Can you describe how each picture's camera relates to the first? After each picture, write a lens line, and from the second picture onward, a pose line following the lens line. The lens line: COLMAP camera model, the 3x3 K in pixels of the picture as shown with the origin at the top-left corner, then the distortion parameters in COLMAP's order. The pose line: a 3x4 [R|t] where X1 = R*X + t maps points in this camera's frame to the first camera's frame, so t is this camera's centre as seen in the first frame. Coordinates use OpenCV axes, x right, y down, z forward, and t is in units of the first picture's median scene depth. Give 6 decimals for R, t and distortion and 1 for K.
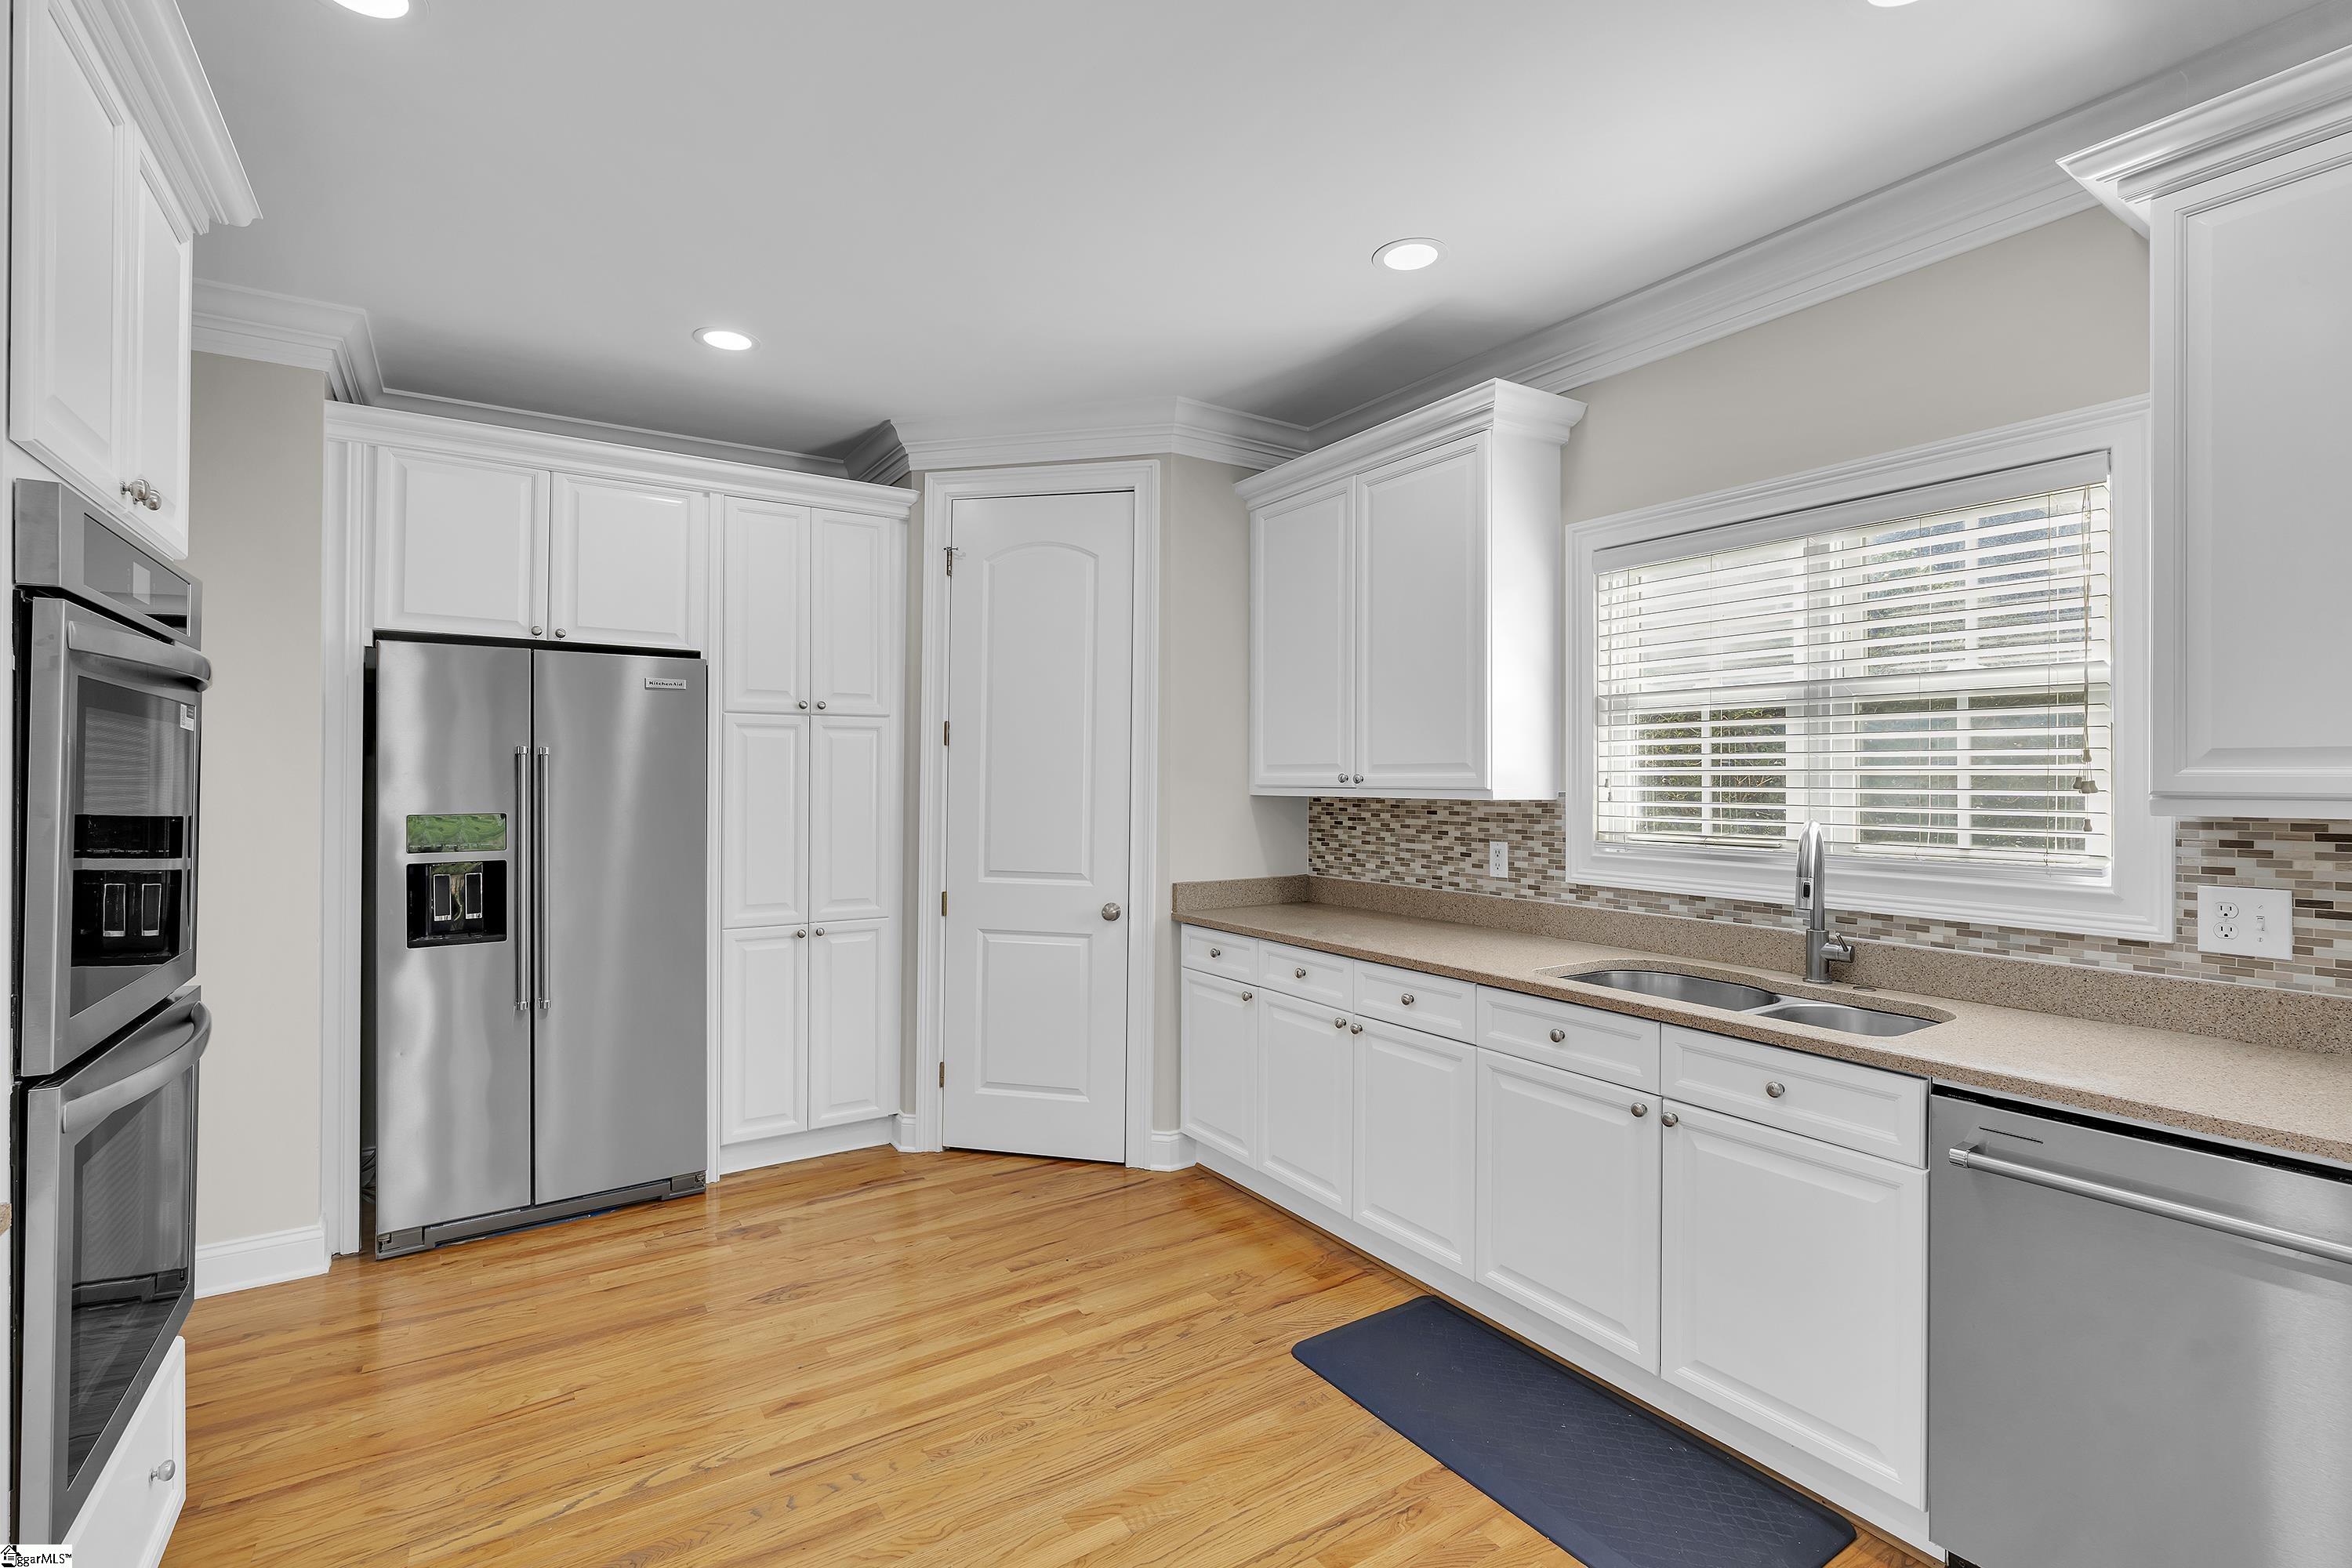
lens RADIAL K [[1066.8, 0, 1167.2], [0, 1066.8, 773.7], [0, 0, 1]] dist [-0.002245, -0.000175]
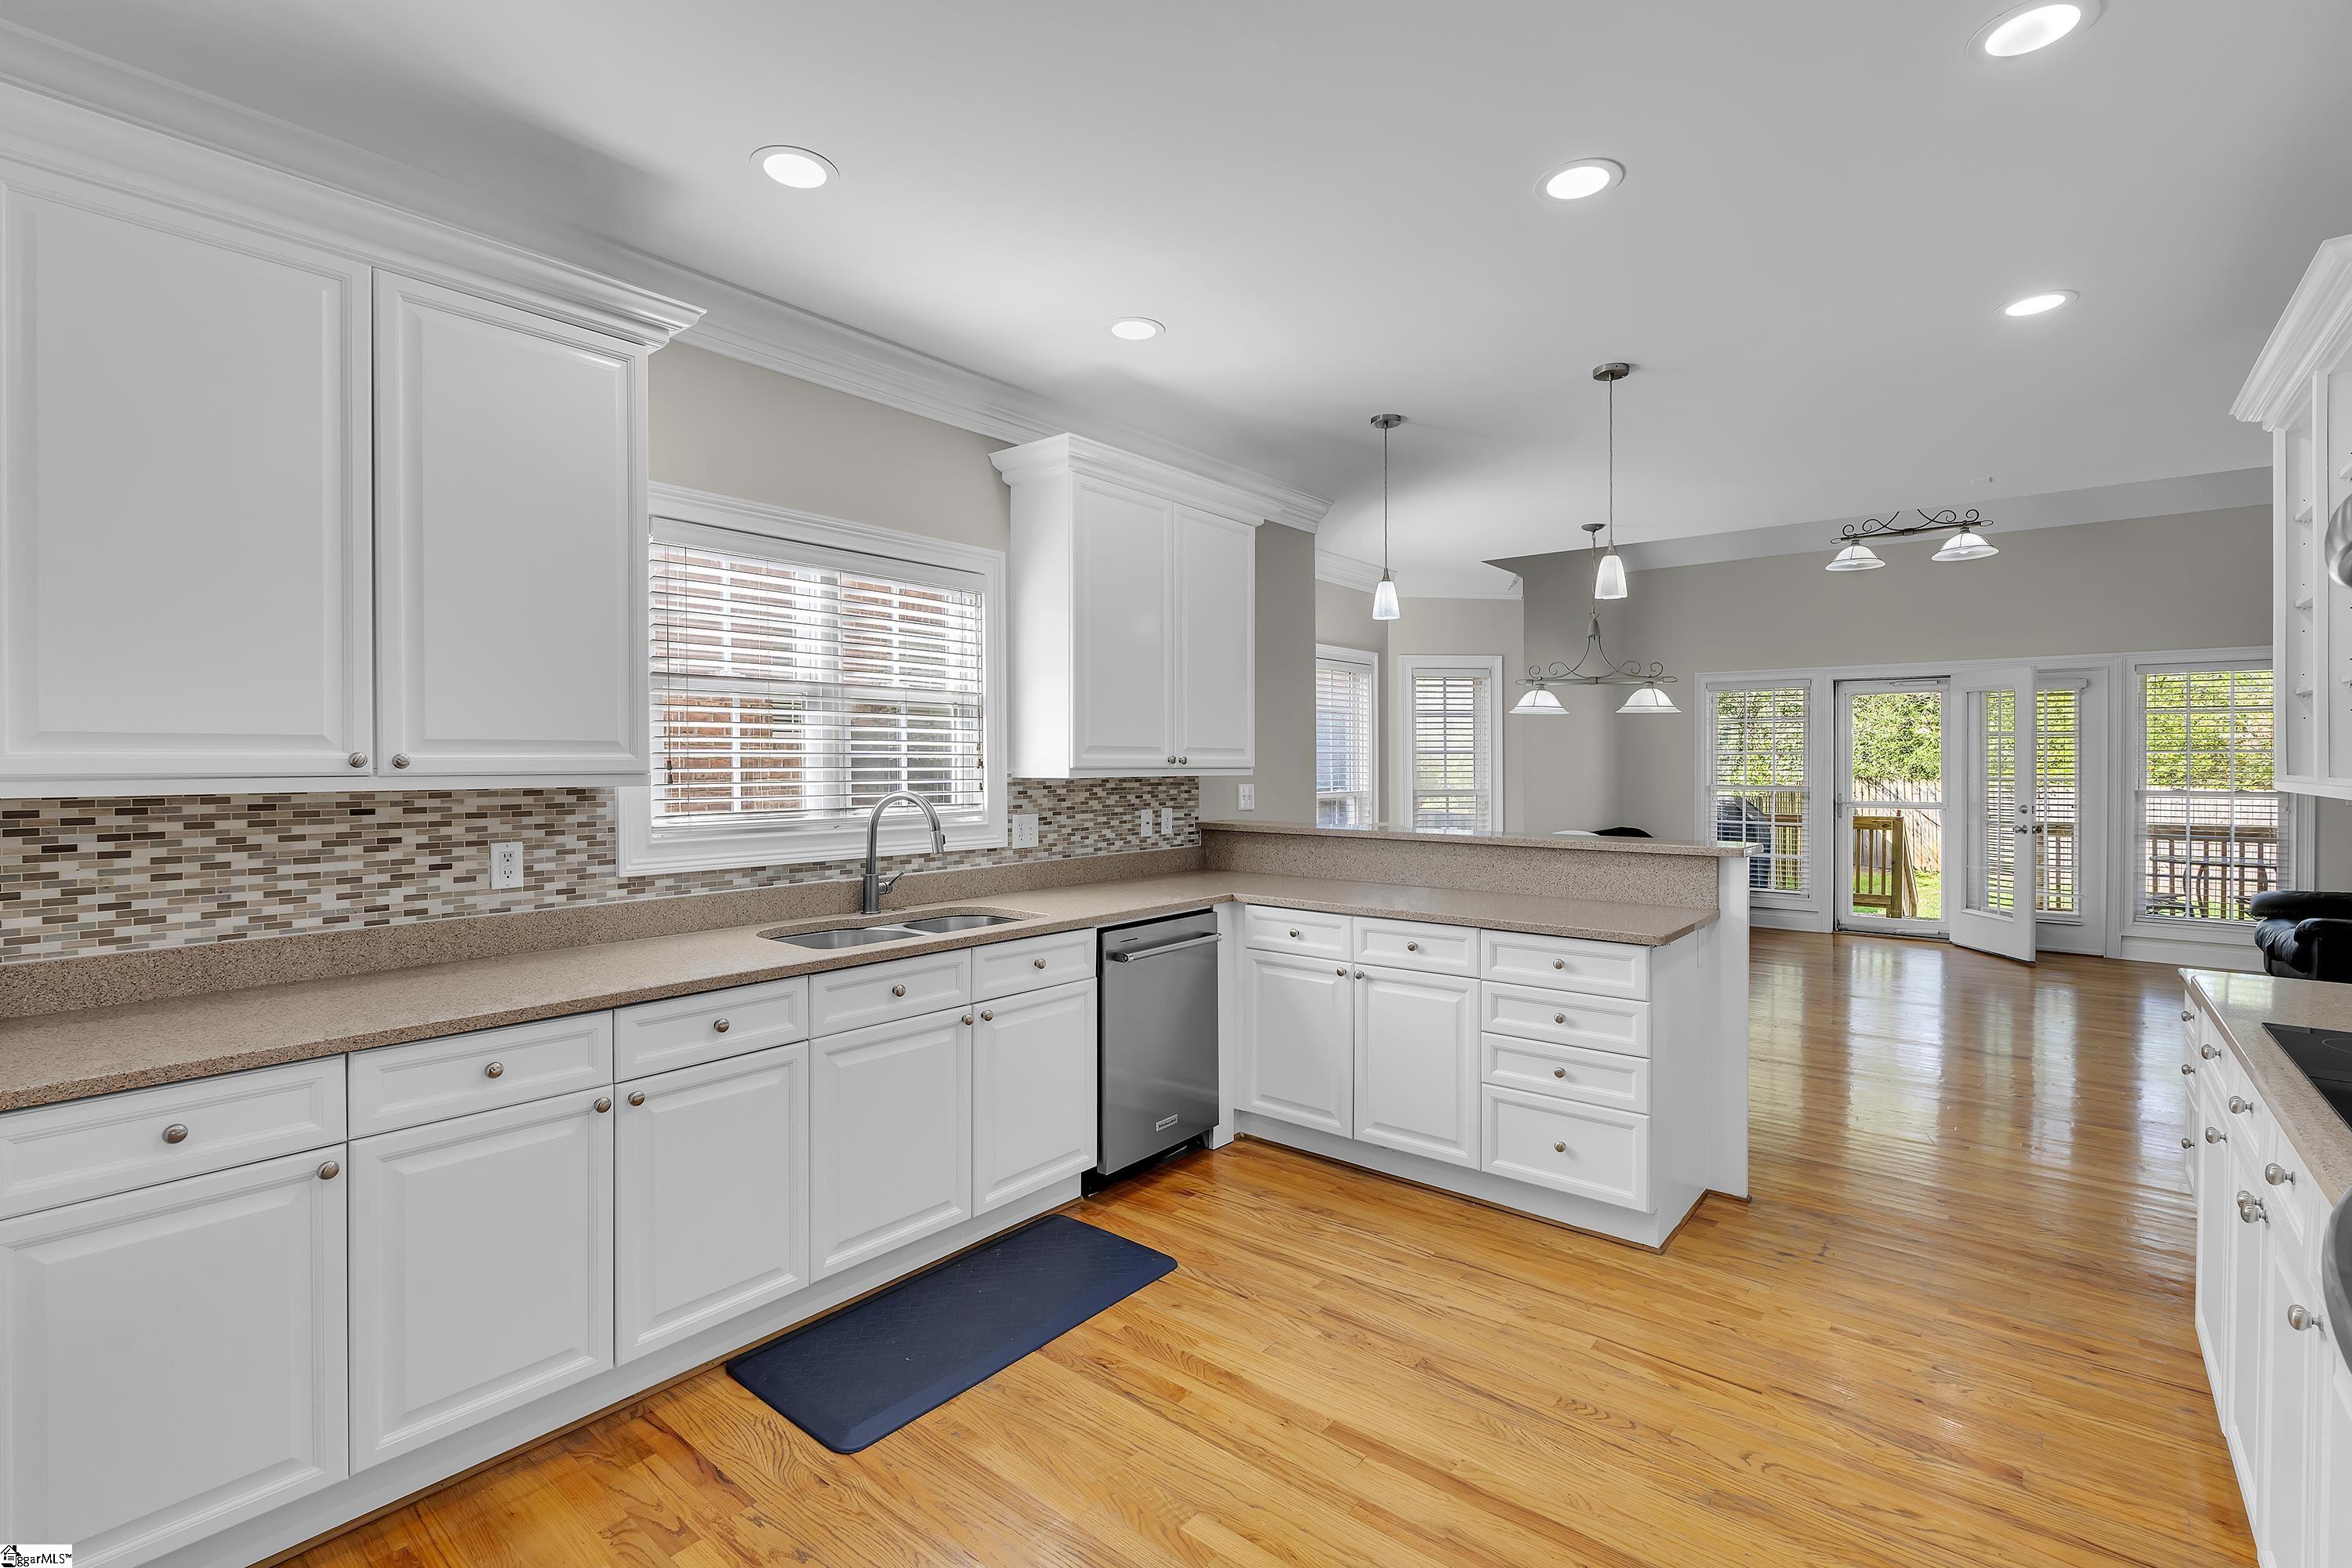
lens RADIAL K [[1066.8, 0, 1167.2], [0, 1066.8, 773.7], [0, 0, 1]] dist [-0.002245, -0.000175]
pose [[-0.306567, -0.012904, 0.951762, -0.582802], [-0.004458, 0.999917, 0.012121, 0.002853], [-0.951839, -0.000527, -0.306599, 0.802929]]
